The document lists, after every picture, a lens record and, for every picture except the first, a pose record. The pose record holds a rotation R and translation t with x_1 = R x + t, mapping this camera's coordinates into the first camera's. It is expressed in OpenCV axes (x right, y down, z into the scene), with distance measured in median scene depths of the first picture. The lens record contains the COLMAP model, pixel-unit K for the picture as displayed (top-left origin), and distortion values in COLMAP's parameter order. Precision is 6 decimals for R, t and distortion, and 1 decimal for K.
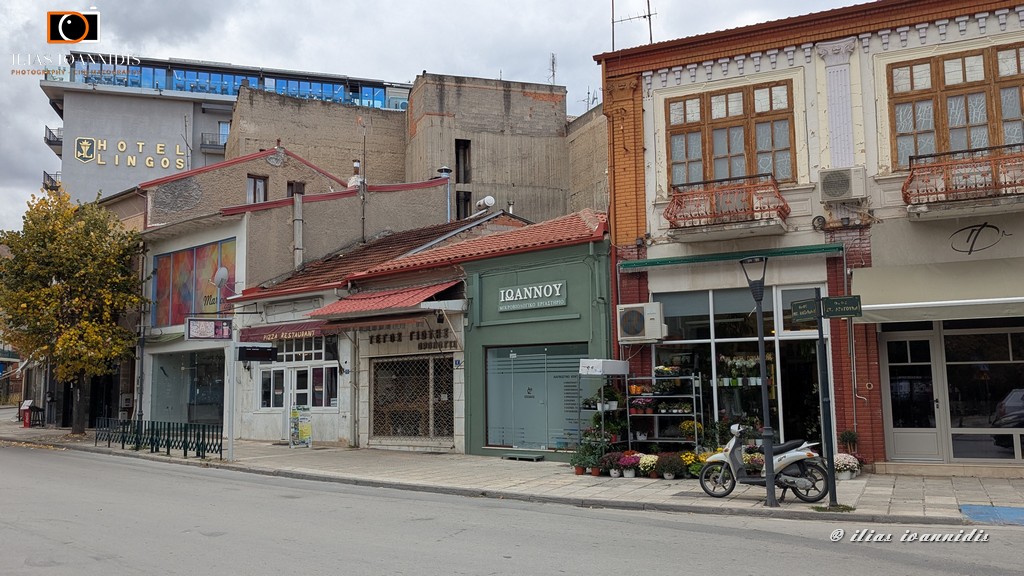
lens RADIAL K [[884.0, 0, 512.1], [0, 884.0, 294.1], [0, 0, 1]] dist [0.066028, -0.070311]
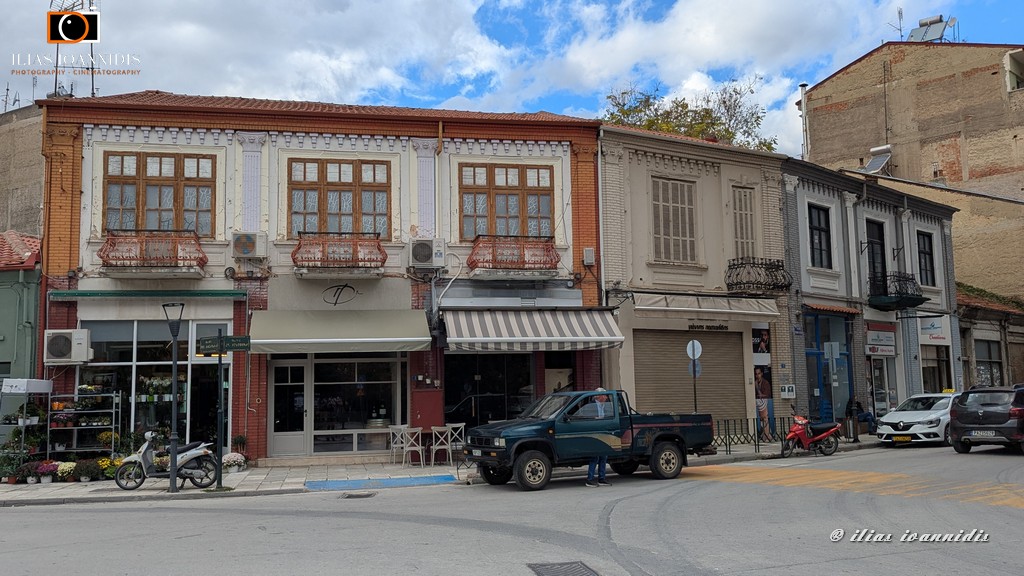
lens RADIAL K [[884.0, 0, 512.1], [0, 884.0, 294.1], [0, 0, 1]] dist [0.066028, -0.070311]
pose [[0.809951, 0.067565, 0.582593, -0.066315], [-0.056830, 0.997709, -0.036700, -0.025178], [-0.583738, -0.003384, 0.811935, -0.263883]]
